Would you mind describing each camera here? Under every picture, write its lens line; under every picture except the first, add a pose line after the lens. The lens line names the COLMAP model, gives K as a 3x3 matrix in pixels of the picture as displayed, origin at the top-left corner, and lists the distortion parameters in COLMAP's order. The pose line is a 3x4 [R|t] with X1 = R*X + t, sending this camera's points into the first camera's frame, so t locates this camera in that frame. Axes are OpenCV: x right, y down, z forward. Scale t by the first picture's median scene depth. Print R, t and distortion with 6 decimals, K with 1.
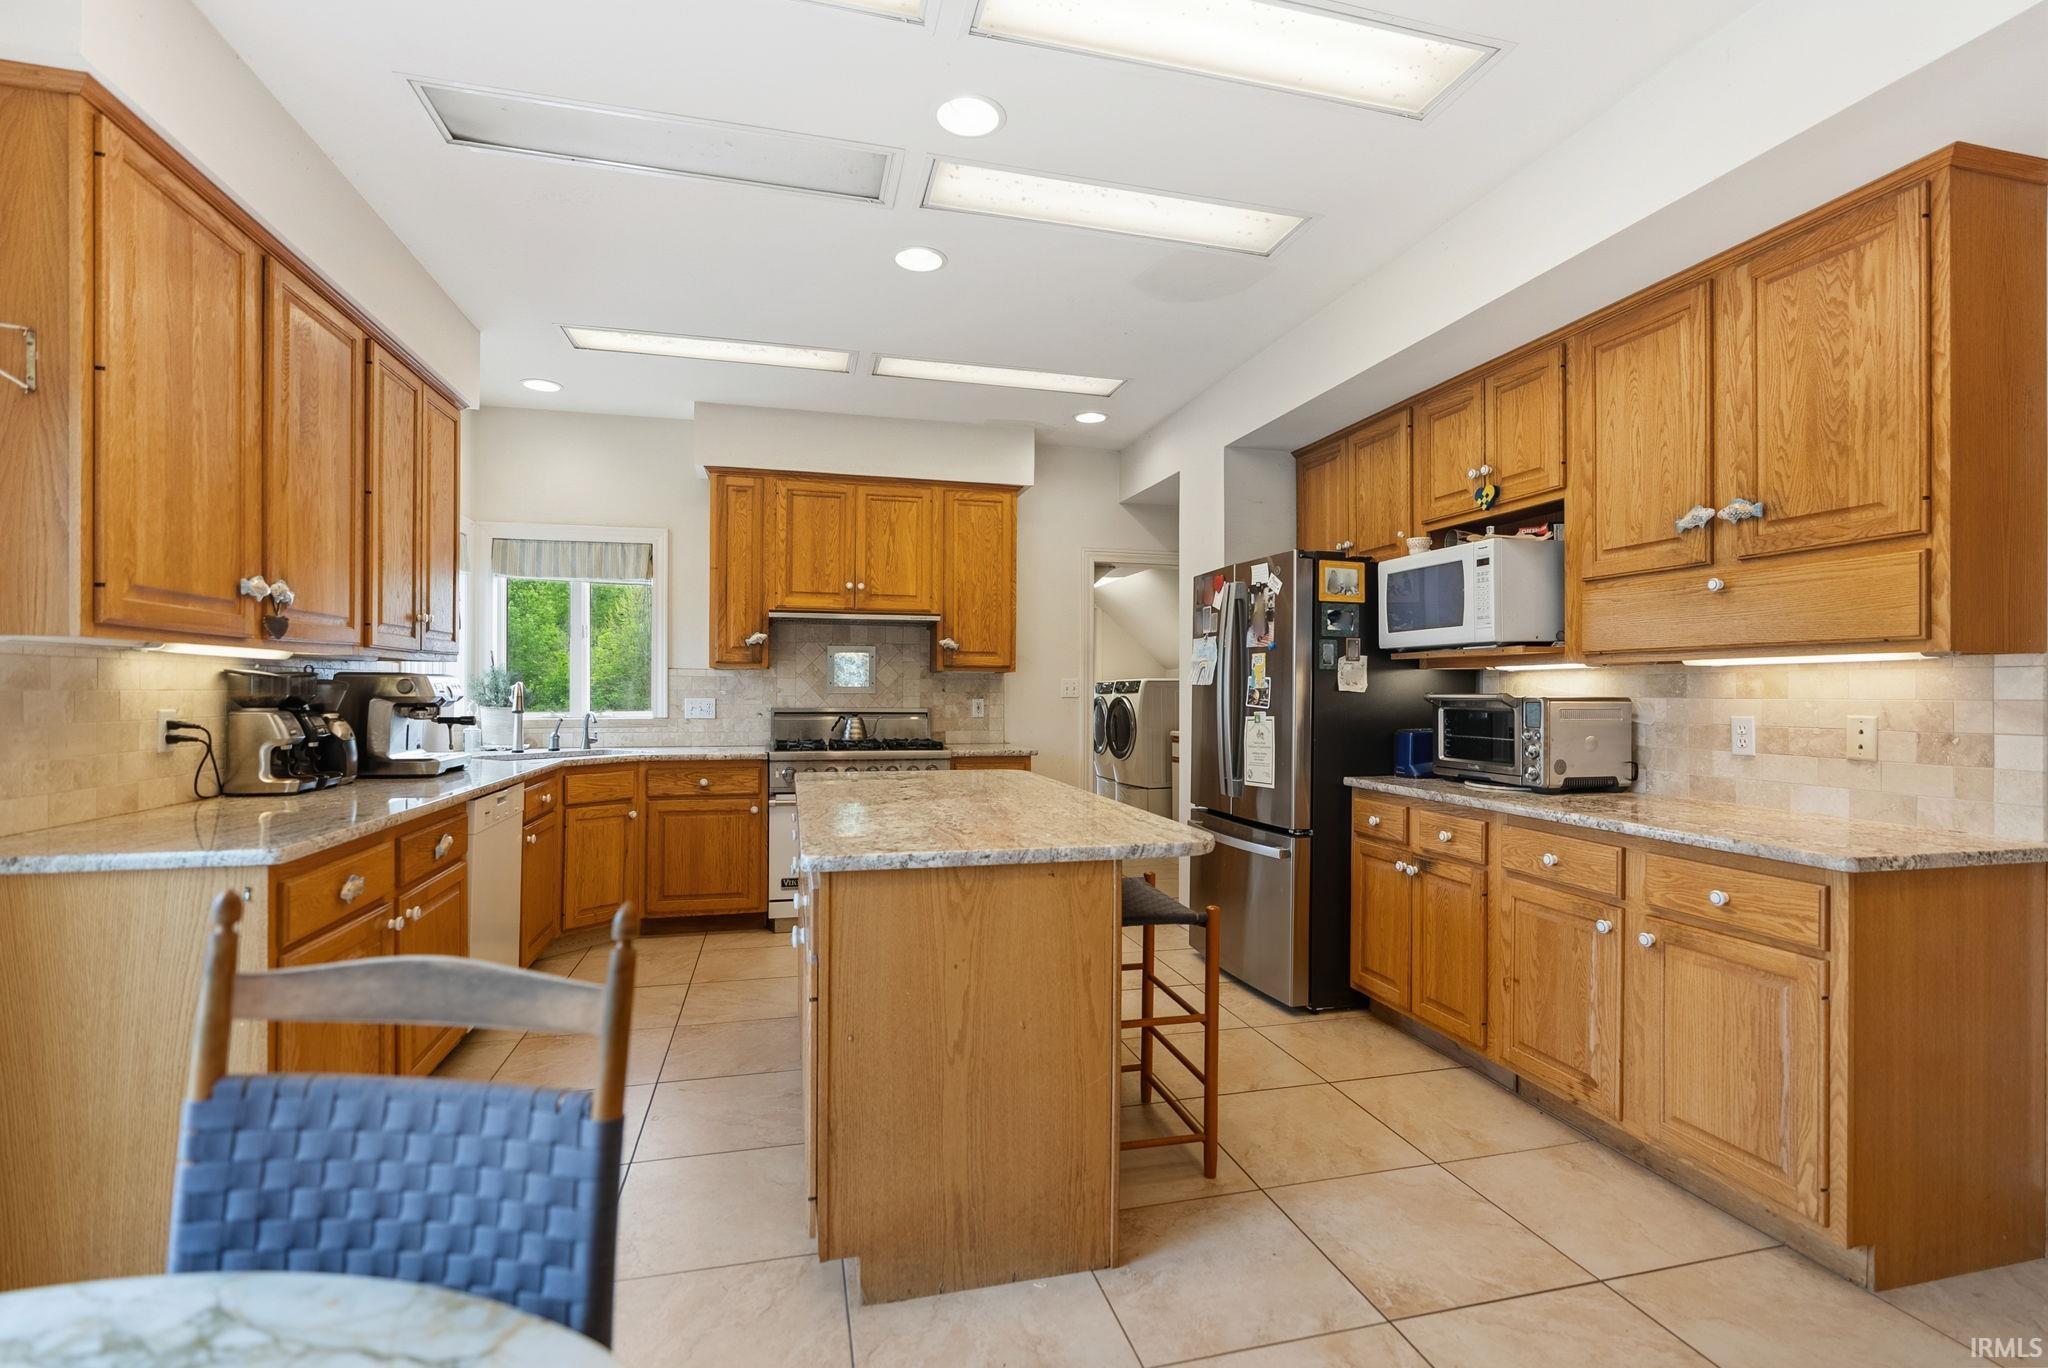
lens RADIAL K [[940.5, 0, 1013.2], [0, 940.5, 686.1], [0, 0, 1]] dist [-0.003474, -0.000550]
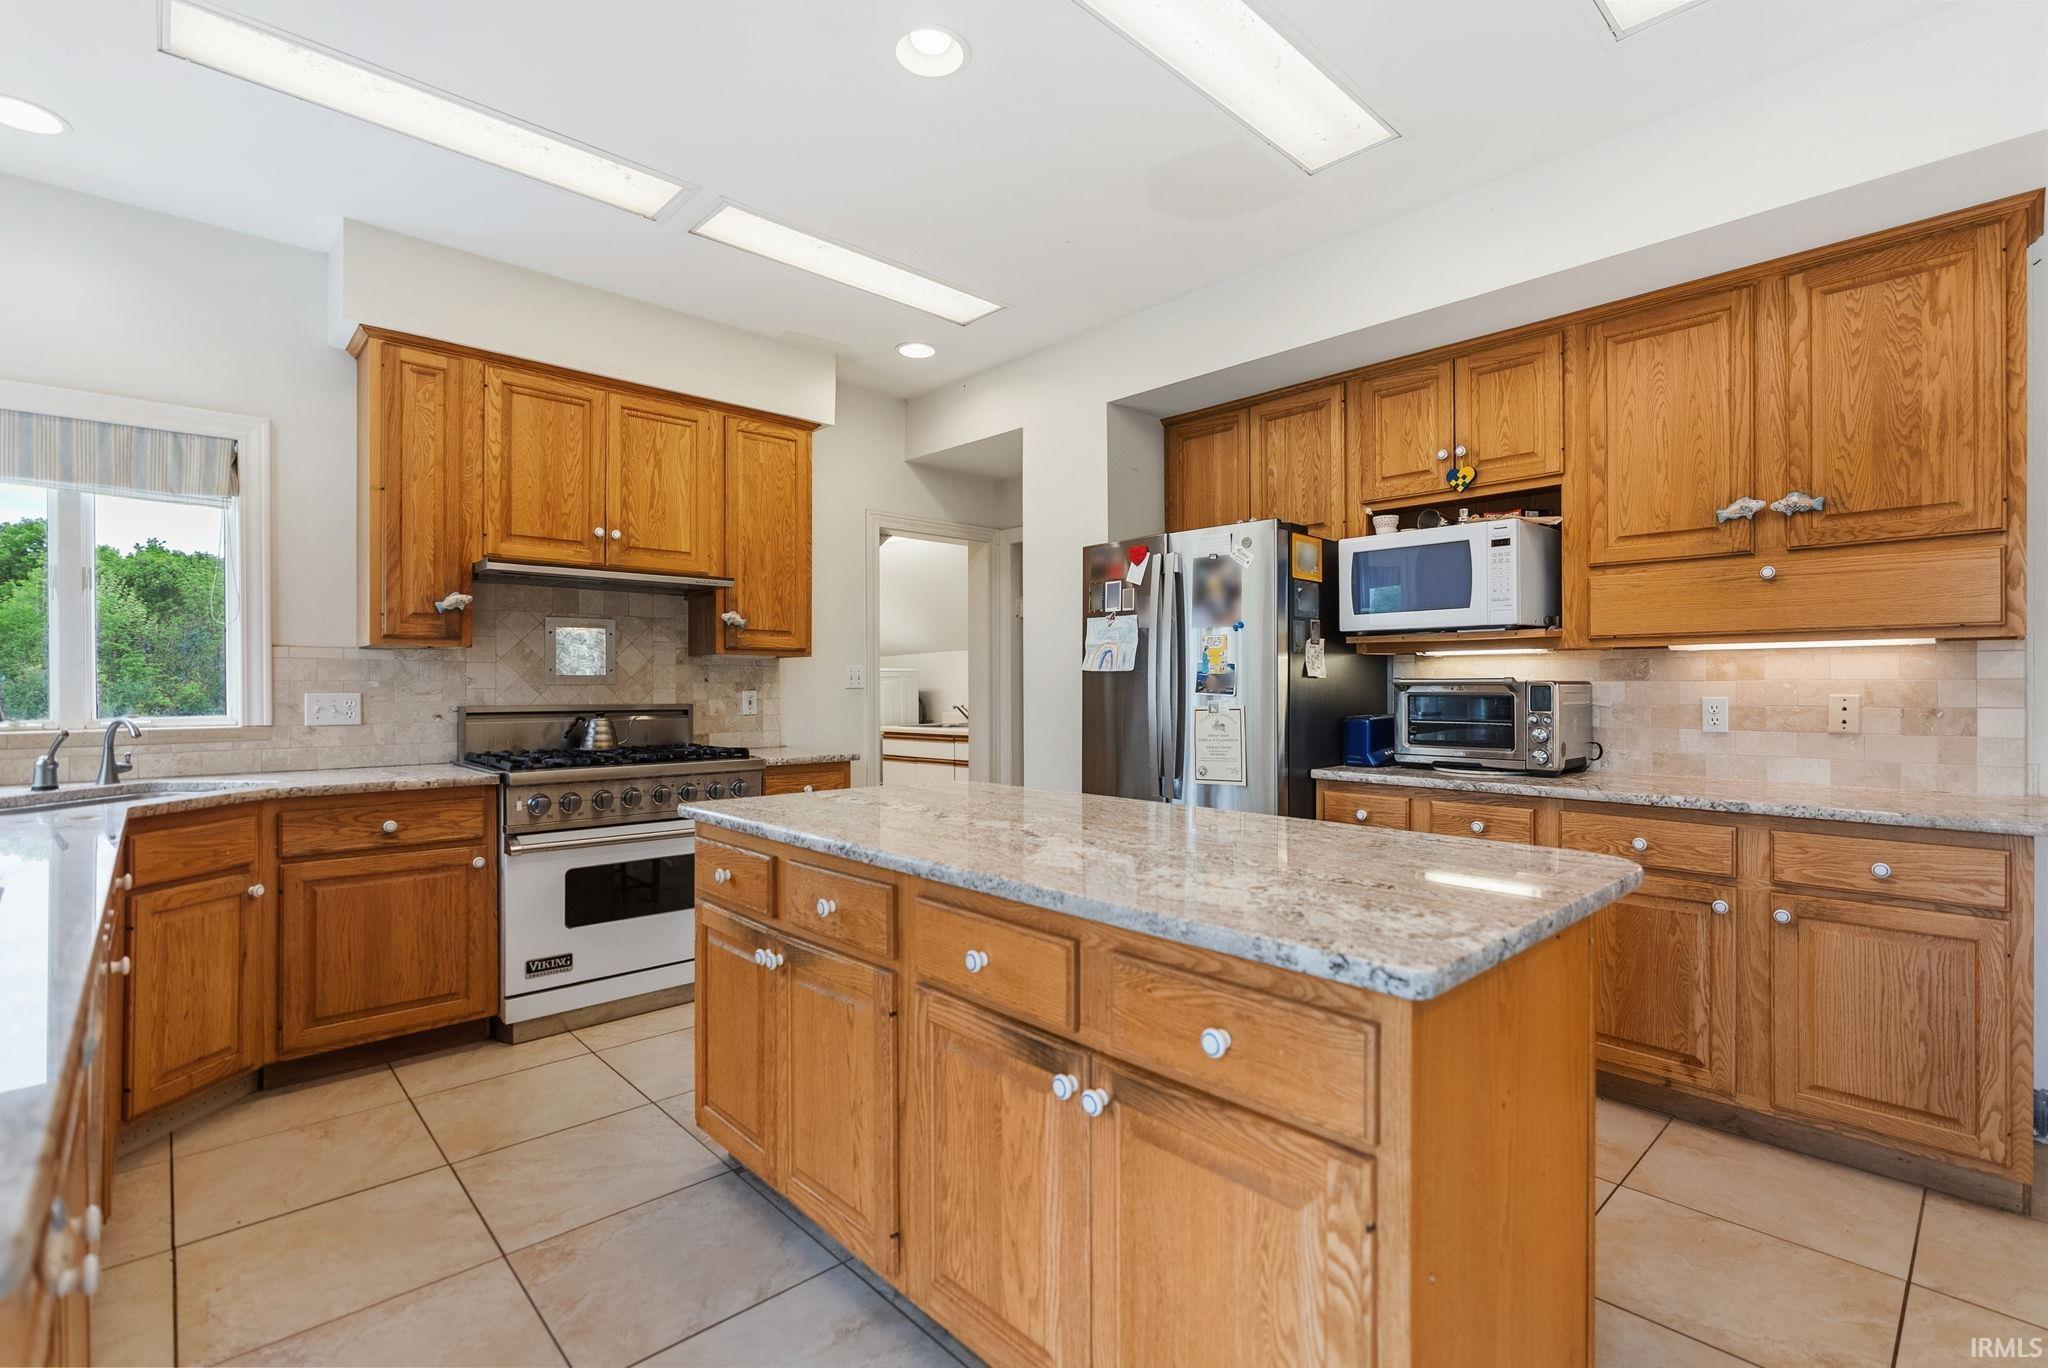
lens RADIAL K [[940.5, 0, 1037.1], [0, 940.5, 685.7], [0, 0, 1]] dist [-0.003474, -0.000550]
pose [[0.874669, -0.006338, 0.484679, -0.340889], [0.002919, 0.999965, 0.007809, 0.006443], [-0.484711, -0.005415, 0.874657, 0.327775]]
